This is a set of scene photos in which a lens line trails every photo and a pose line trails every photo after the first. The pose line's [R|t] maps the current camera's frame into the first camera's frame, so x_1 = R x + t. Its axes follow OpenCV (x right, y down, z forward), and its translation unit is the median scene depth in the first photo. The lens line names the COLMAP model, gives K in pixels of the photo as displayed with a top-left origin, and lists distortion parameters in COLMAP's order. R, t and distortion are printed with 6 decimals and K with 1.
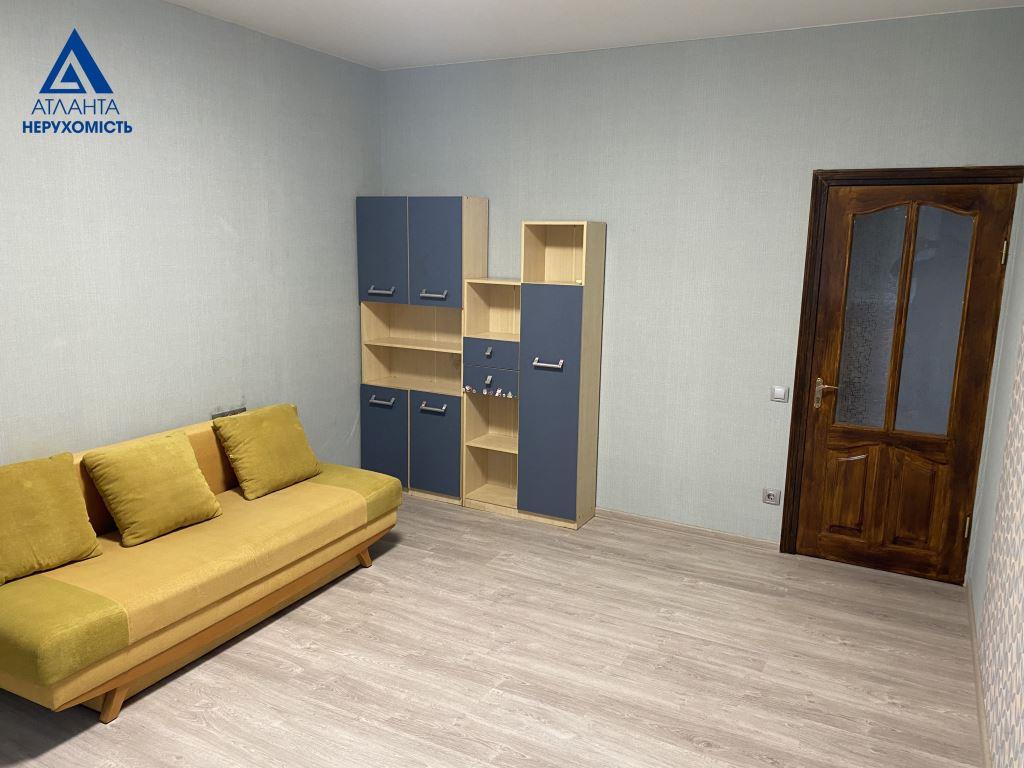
lens RADIAL K [[771.8, 0, 510.8], [0, 771.8, 384.8], [0, 0, 1]] dist [0.035554, -0.053834]
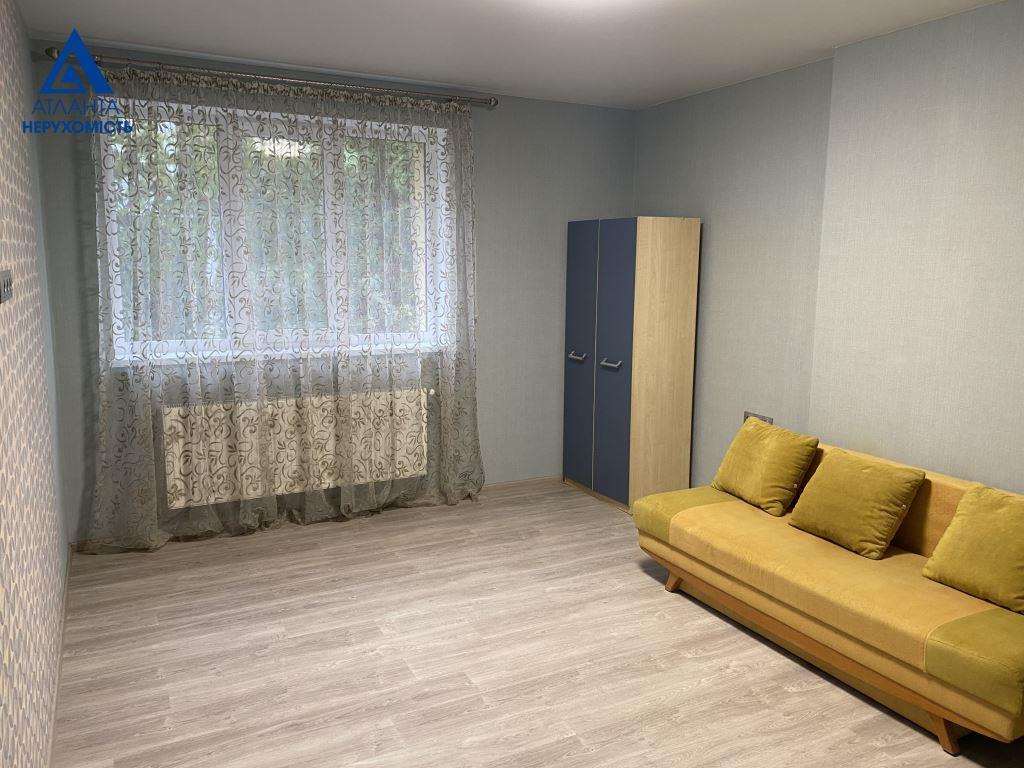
lens RADIAL K [[771.8, 0, 510.1], [0, 771.8, 382.7], [0, 0, 1]] dist [0.035554, -0.053834]
pose [[-0.576896, 0.103823, -0.810193, 0.667248], [-0.169332, 0.955140, 0.242970, -0.205493], [0.799073, 0.277360, -0.533435, 1.195217]]
